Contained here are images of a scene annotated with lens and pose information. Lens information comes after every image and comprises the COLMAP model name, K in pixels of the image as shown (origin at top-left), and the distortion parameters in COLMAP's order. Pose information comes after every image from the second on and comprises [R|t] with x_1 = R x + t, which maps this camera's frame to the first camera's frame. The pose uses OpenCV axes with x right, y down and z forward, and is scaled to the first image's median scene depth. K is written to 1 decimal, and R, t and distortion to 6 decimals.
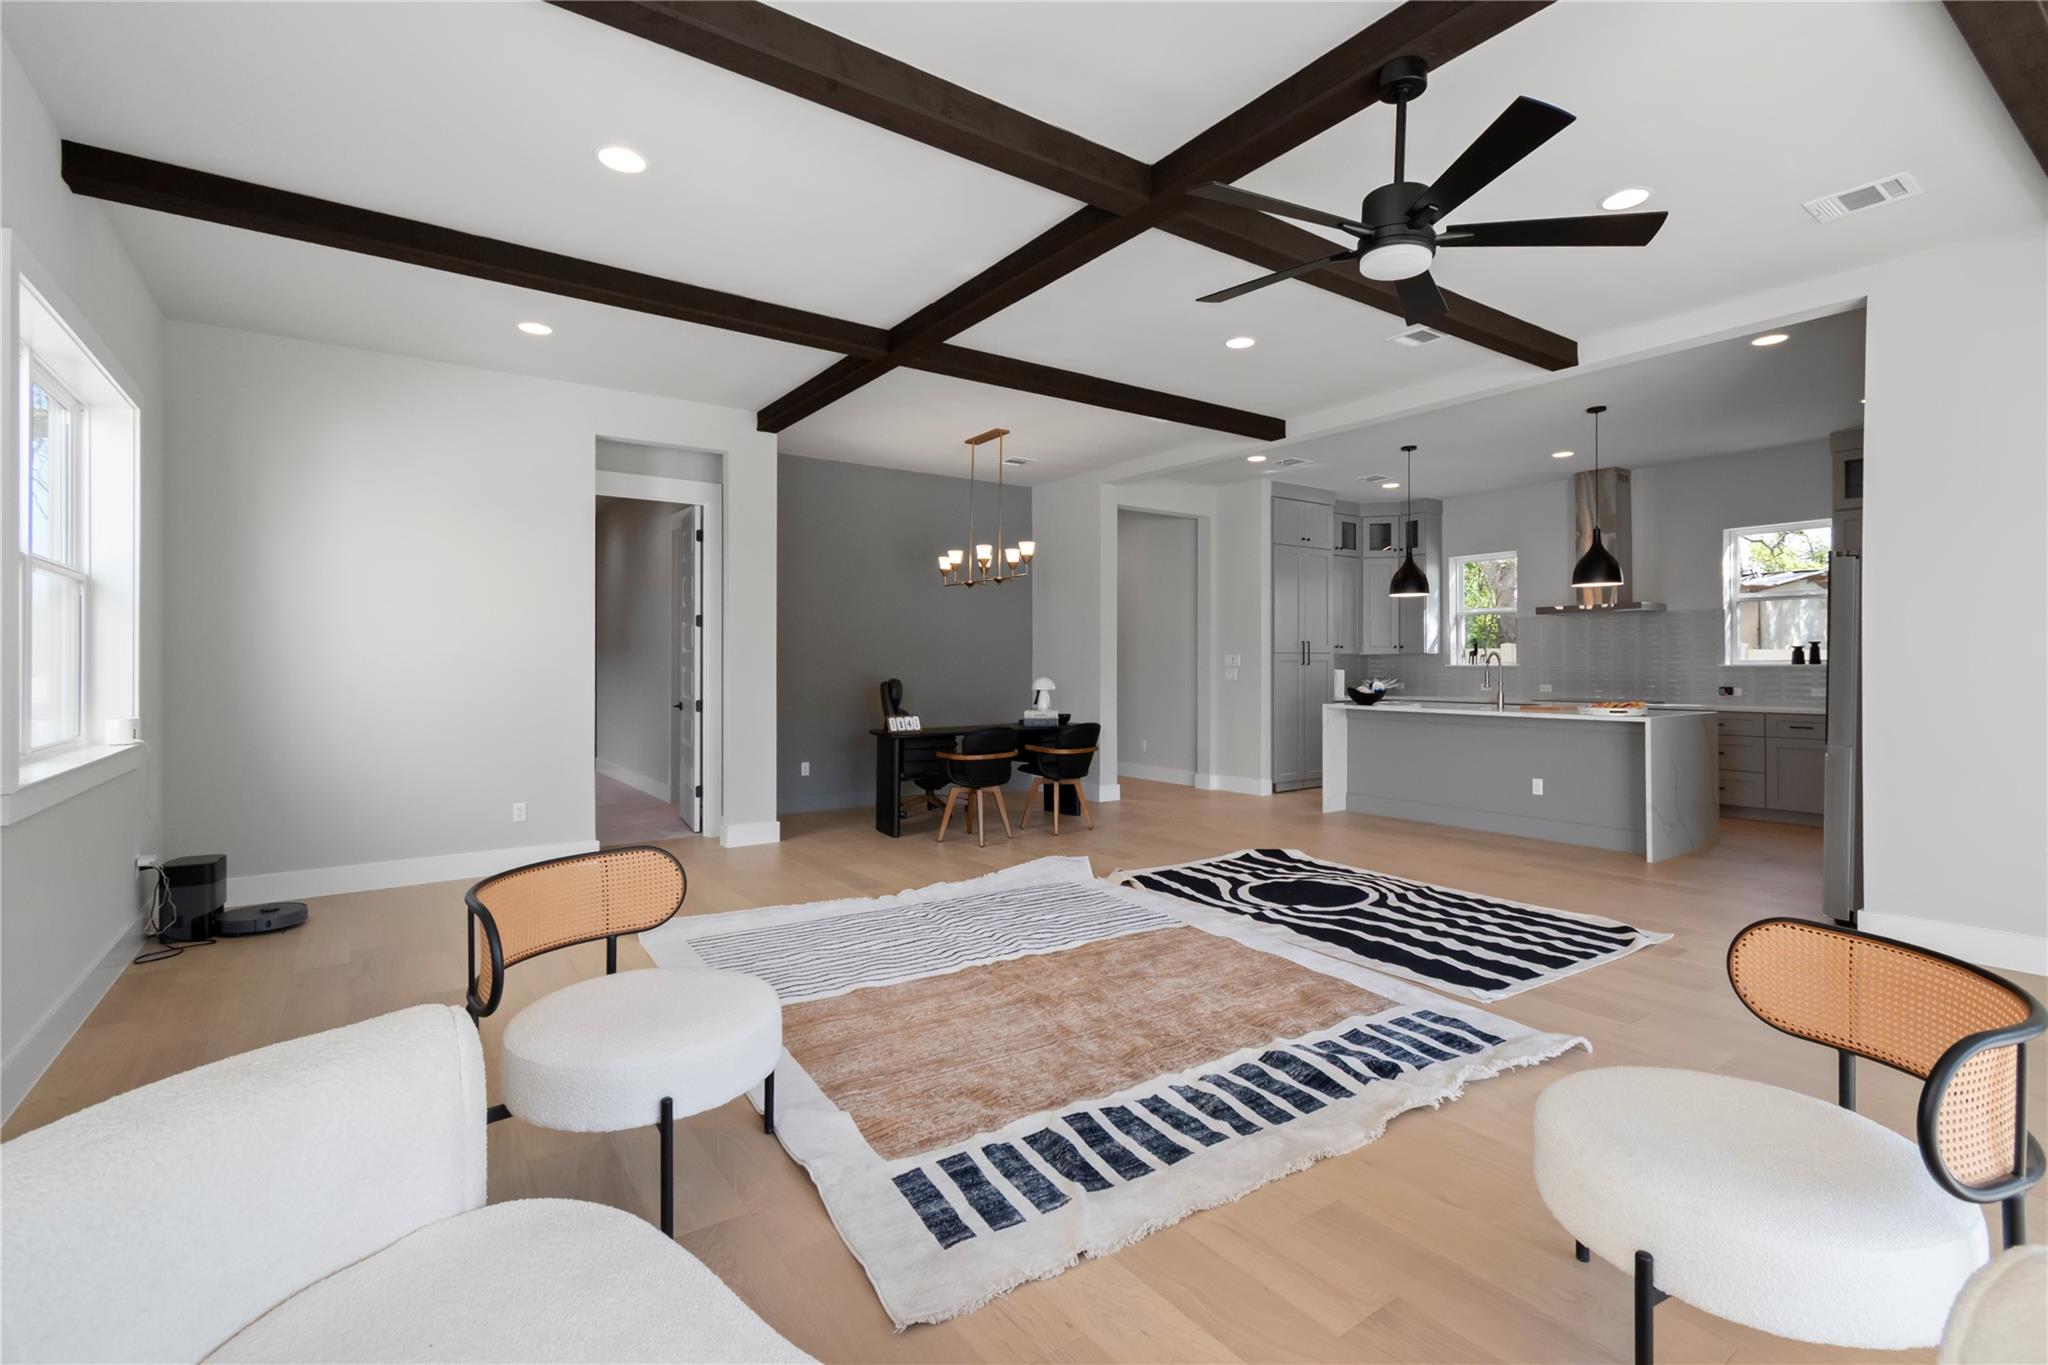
lens RADIAL K [[917.6, 0, 1042.3], [0, 917.6, 649.7], [0, 0, 1]] dist [0.001210, -0.000226]
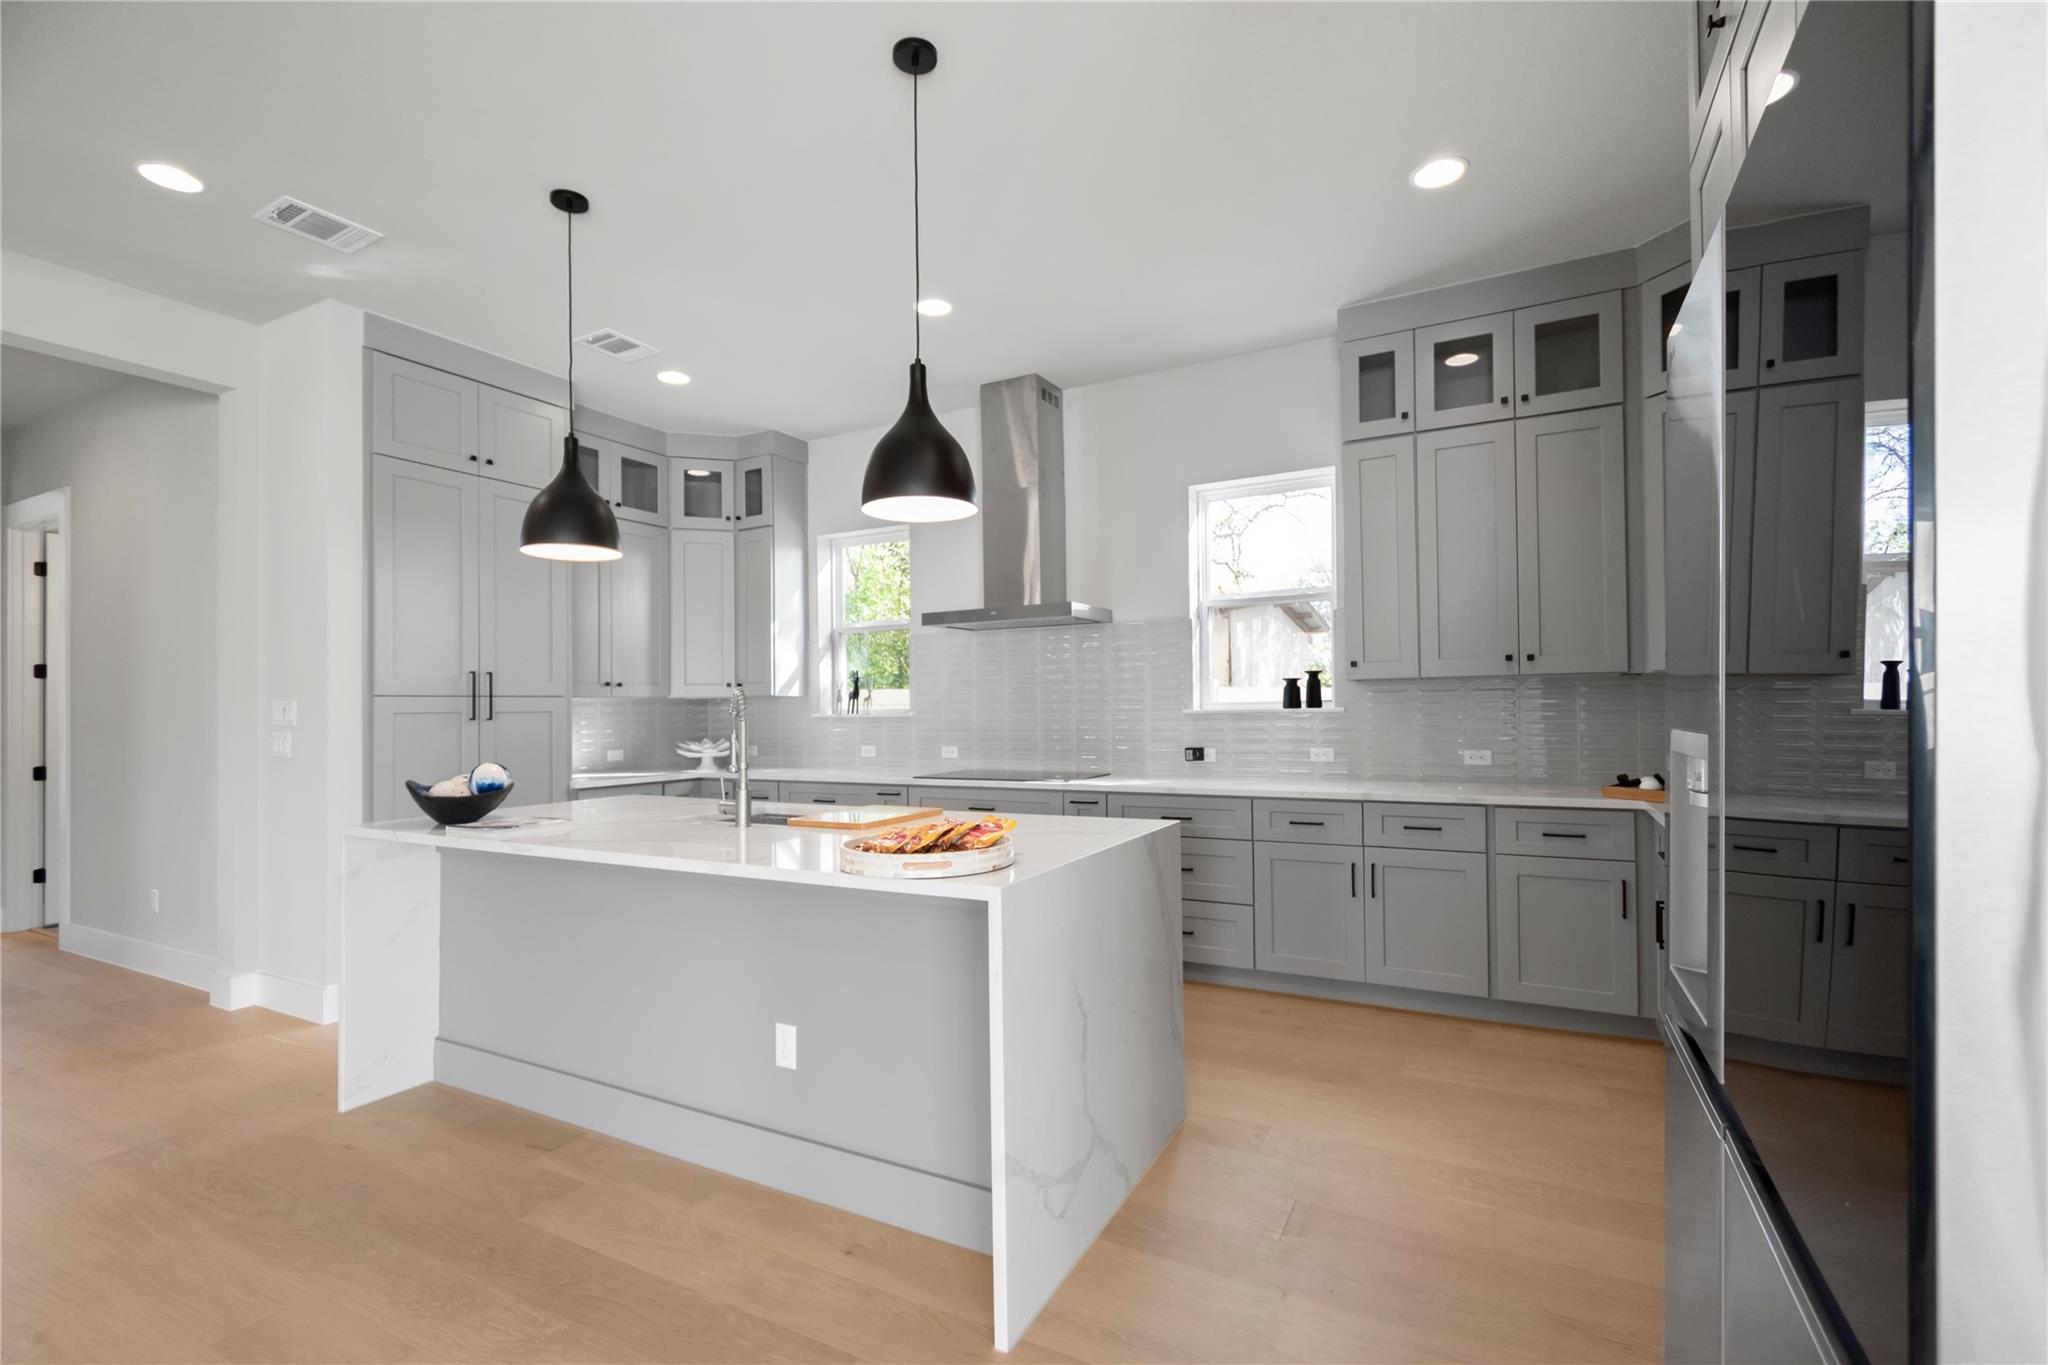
lens RADIAL K [[917.6, 0, 1023.2], [0, 917.6, 693.8], [0, 0, 1]] dist [0.001210, -0.000226]
pose [[0.897184, -0.005342, 0.441625, 0.371149], [0.007261, 0.999970, -0.002654, 0.006462], [-0.441597, 0.005588, 0.897196, 0.499695]]
